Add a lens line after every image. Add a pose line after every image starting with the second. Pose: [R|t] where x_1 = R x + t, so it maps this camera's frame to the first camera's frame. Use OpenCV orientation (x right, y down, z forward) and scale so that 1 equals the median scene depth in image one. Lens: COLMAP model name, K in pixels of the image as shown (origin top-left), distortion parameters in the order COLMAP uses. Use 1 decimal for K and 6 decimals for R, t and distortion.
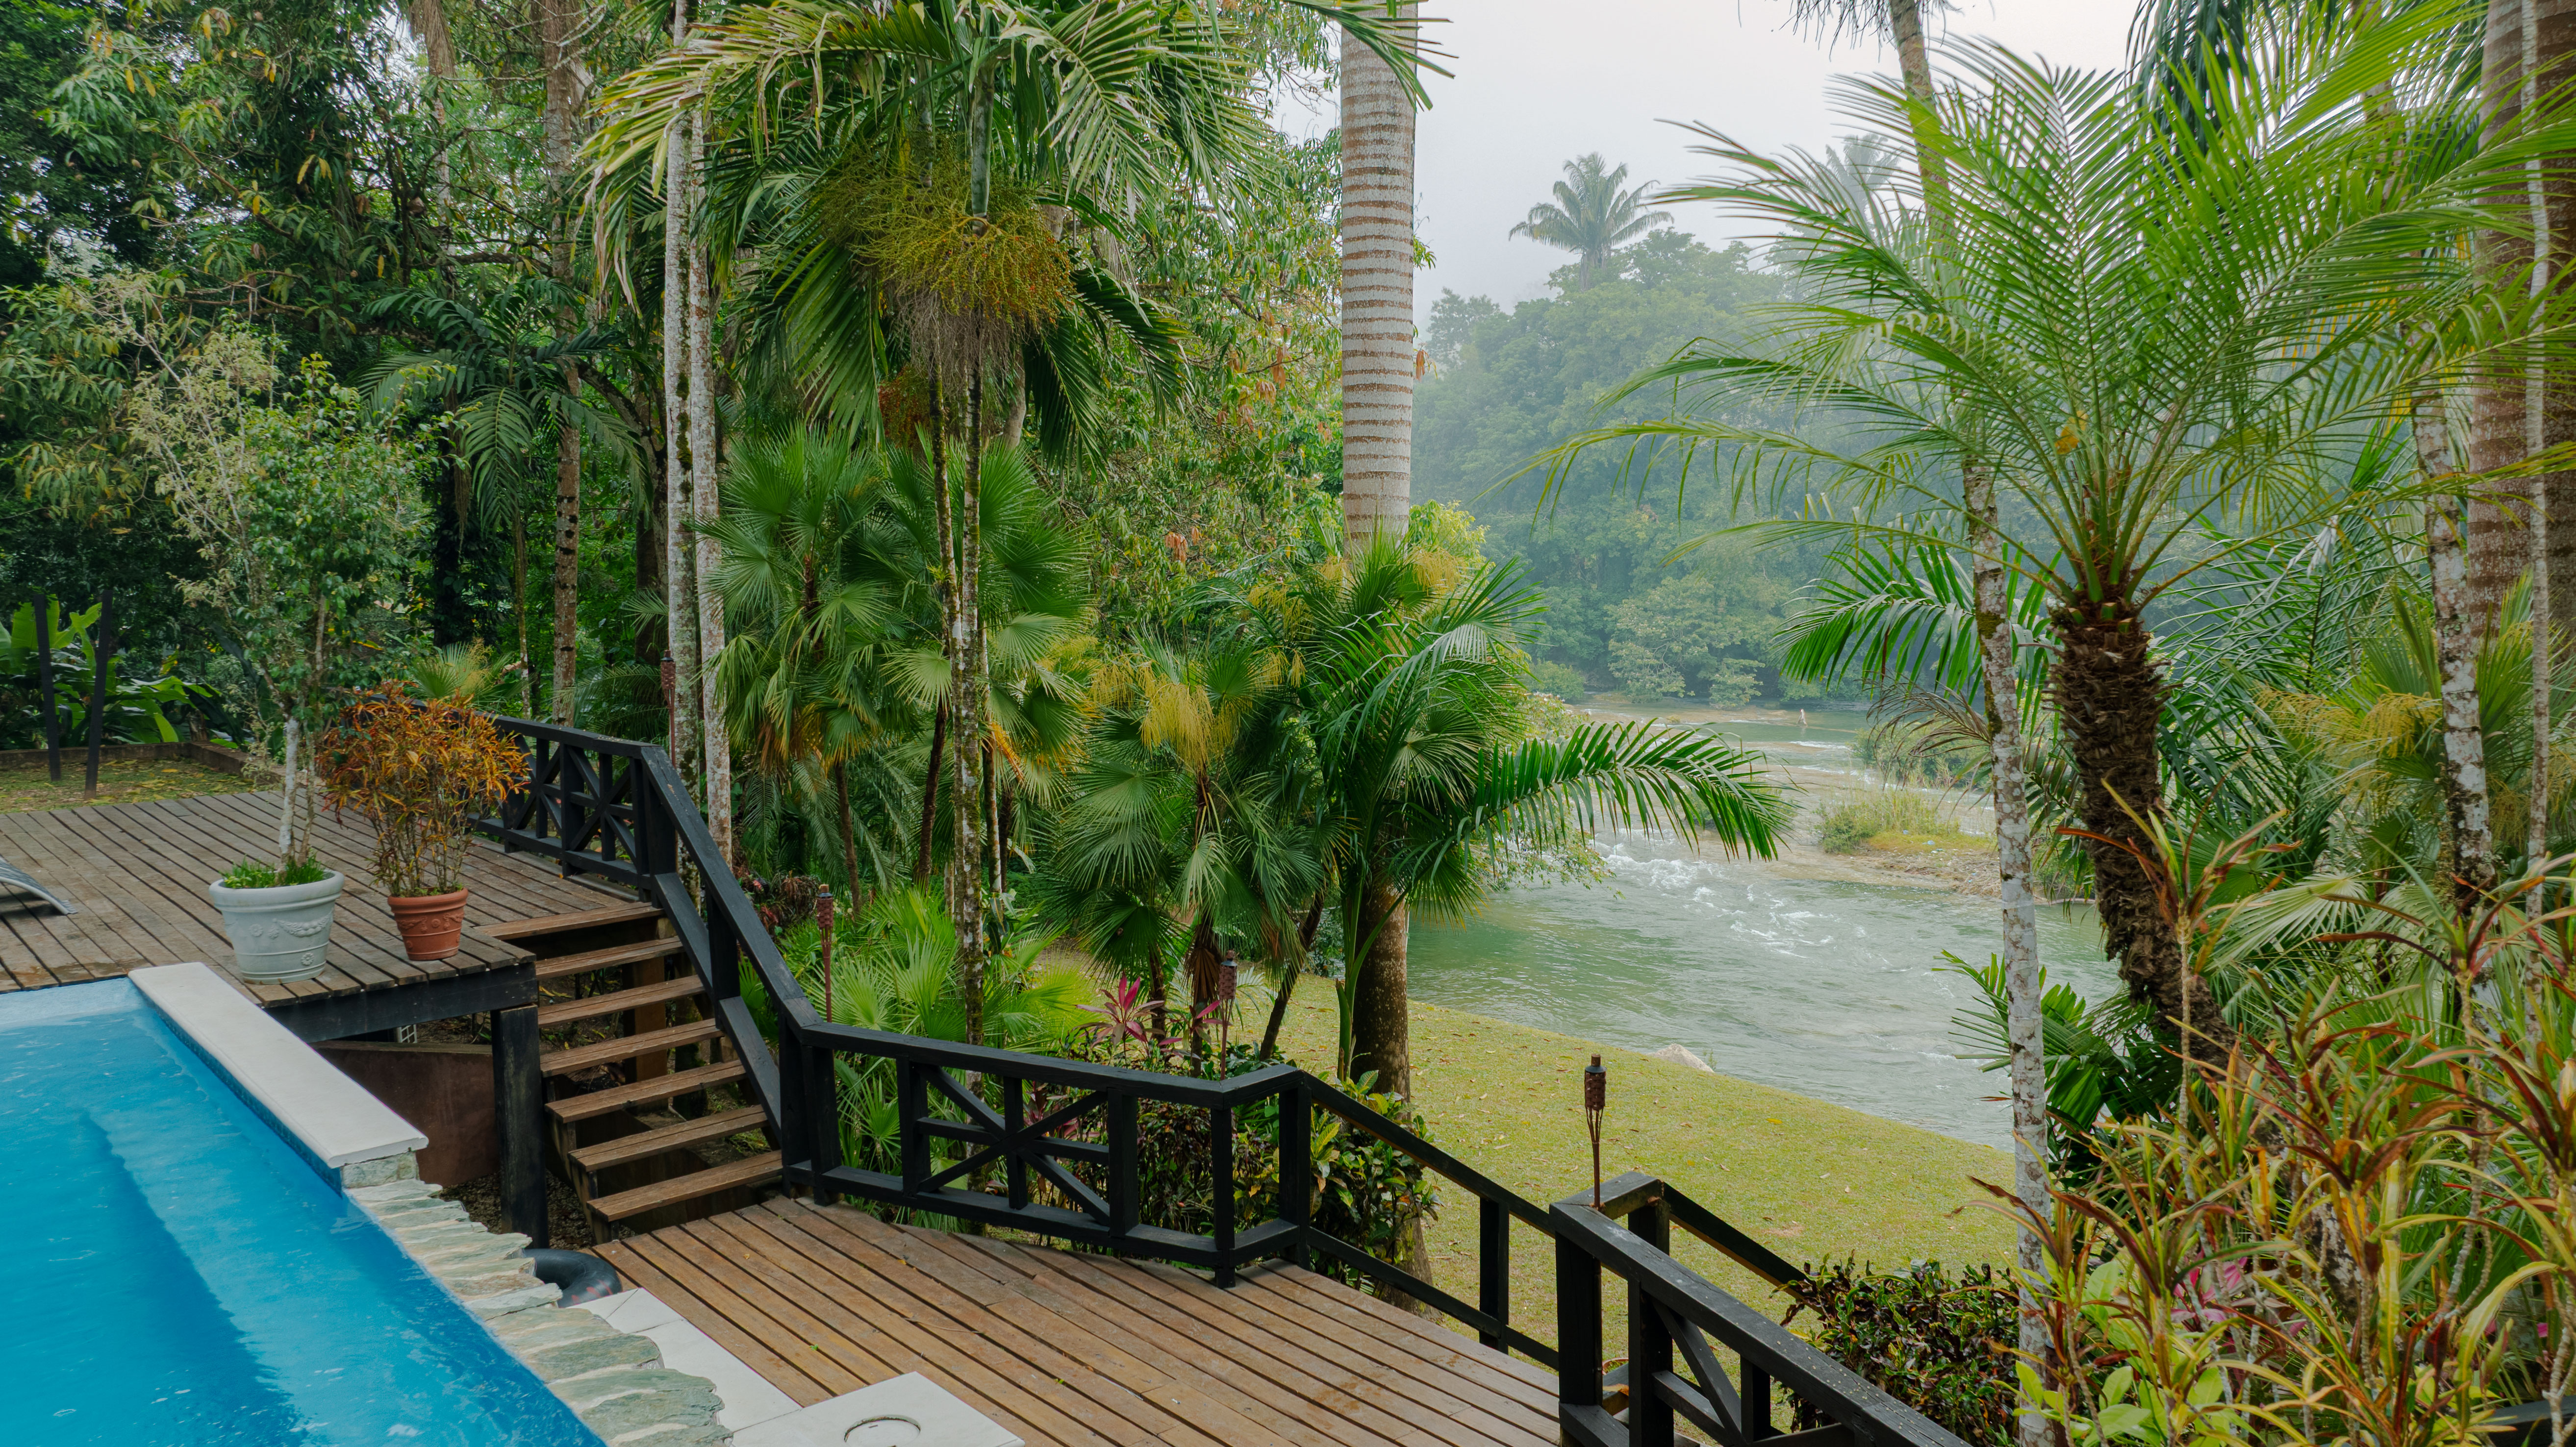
lens RADIAL K [[1688.0, 0, 1288.0], [0, 1688.0, 723.5], [0, 0, 1]] dist [-0.035636, -0.001413]
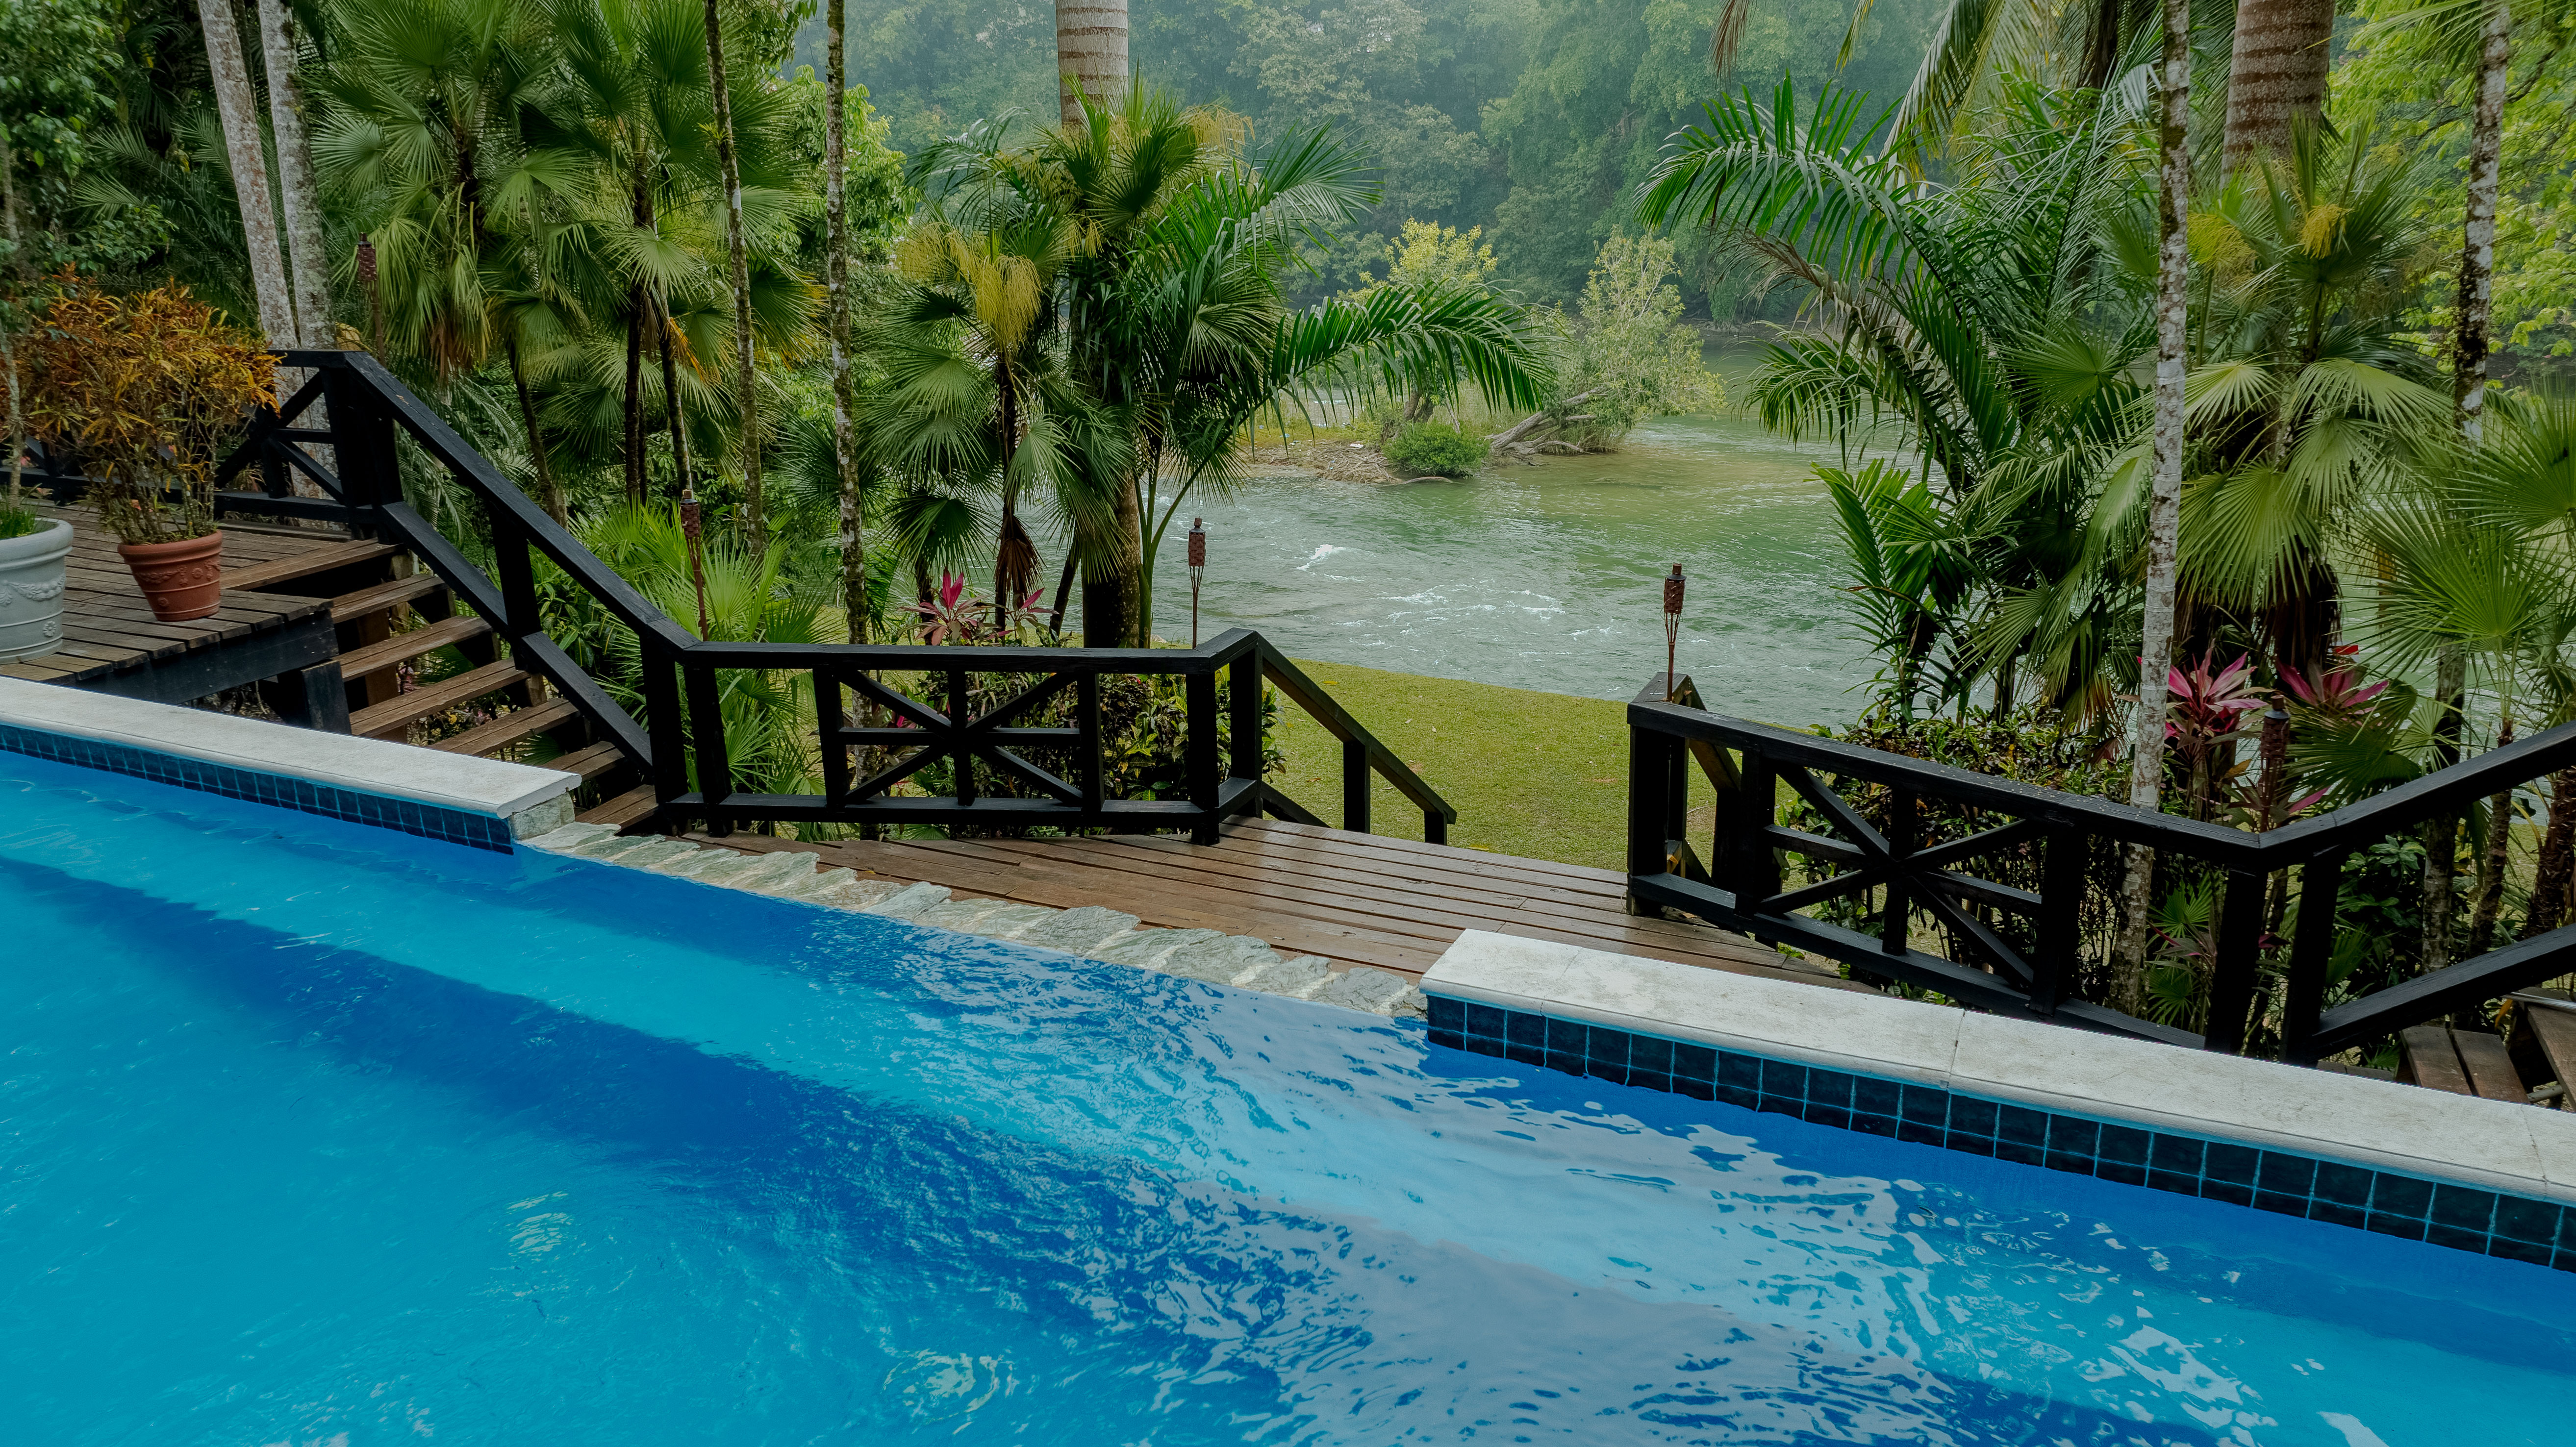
lens RADIAL K [[1746.1, 0, 1069.6], [0, 1746.1, 723.8], [0, 0, 1]] dist [-0.067789, 0.063961]
pose [[0.927599, -0.115222, 0.355365, -0.456042], [0.040248, 0.976534, 0.211570, 0.033422], [-0.371403, -0.181949, 0.910469, 0.072725]]
